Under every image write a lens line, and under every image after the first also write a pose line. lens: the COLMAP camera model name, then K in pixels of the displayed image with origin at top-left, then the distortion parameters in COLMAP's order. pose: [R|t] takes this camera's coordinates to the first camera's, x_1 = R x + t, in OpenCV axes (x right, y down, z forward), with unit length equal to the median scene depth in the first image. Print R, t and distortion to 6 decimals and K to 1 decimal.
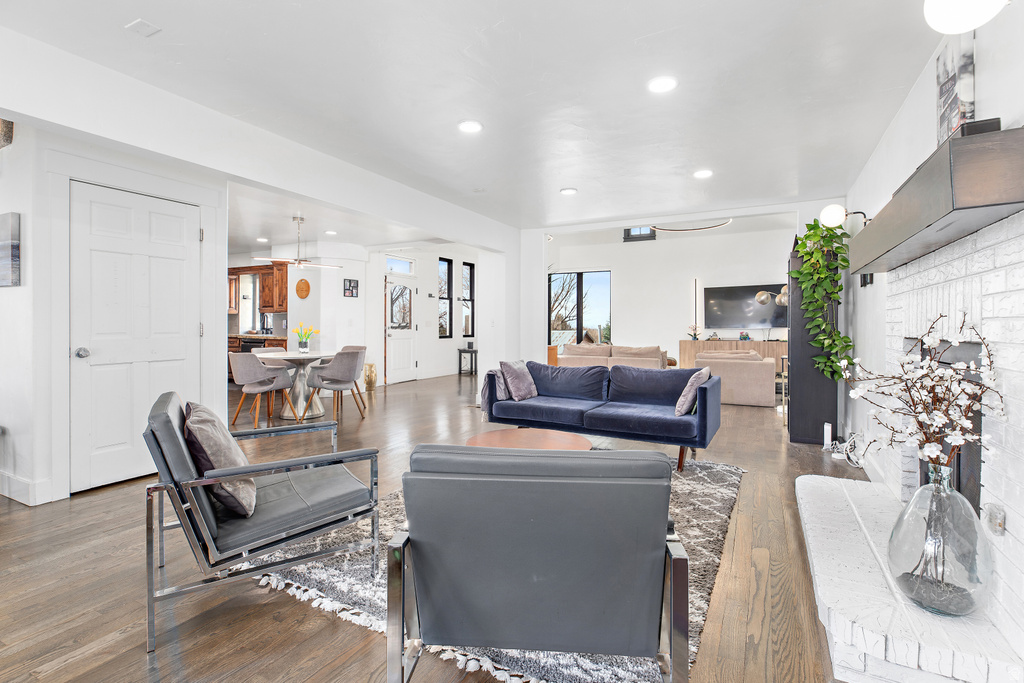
lens RADIAL K [[482.4, 0, 517.7], [0, 482.4, 326.5], [0, 0, 1]] dist [0.000979, 0.000196]
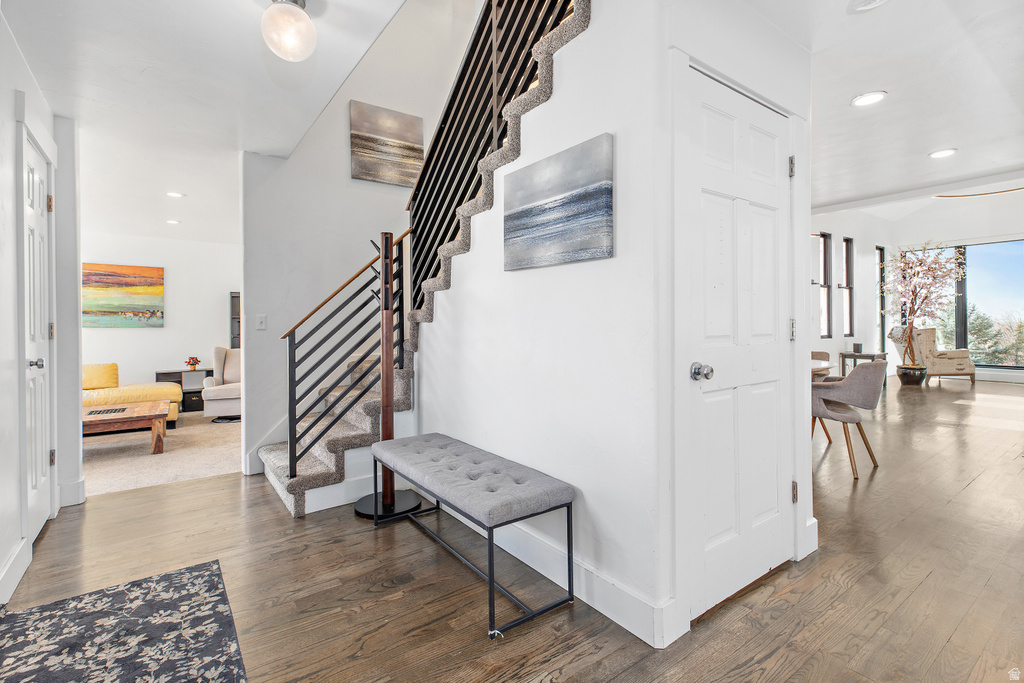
lens RADIAL K [[473.9, 0, 514.9], [0, 473.9, 325.7], [0, 0, 1]] dist [0.003946, 0.000292]
pose [[0.890271, -0.011081, -0.455296, -0.692989], [0.011455, 0.999933, -0.001936, -0.000385], [0.455287, -0.003492, 0.890338, 0.339754]]
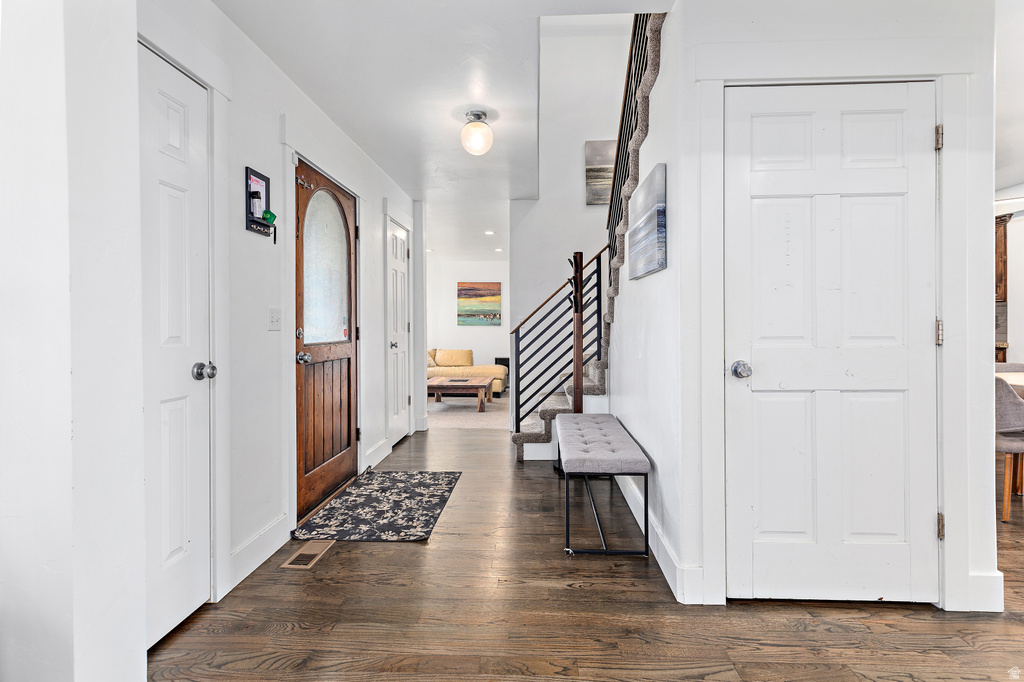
lens RADIAL K [[464.0, 0, 517.3], [0, 464.0, 328.6], [0, 0, 1]] dist [0.001592, -0.000039]
pose [[0.414292, -0.000324, -0.910144, -0.406444], [0.002871, 0.999995, 0.000951, 0.001525], [0.910139, -0.003007, 0.414291, 0.419432]]
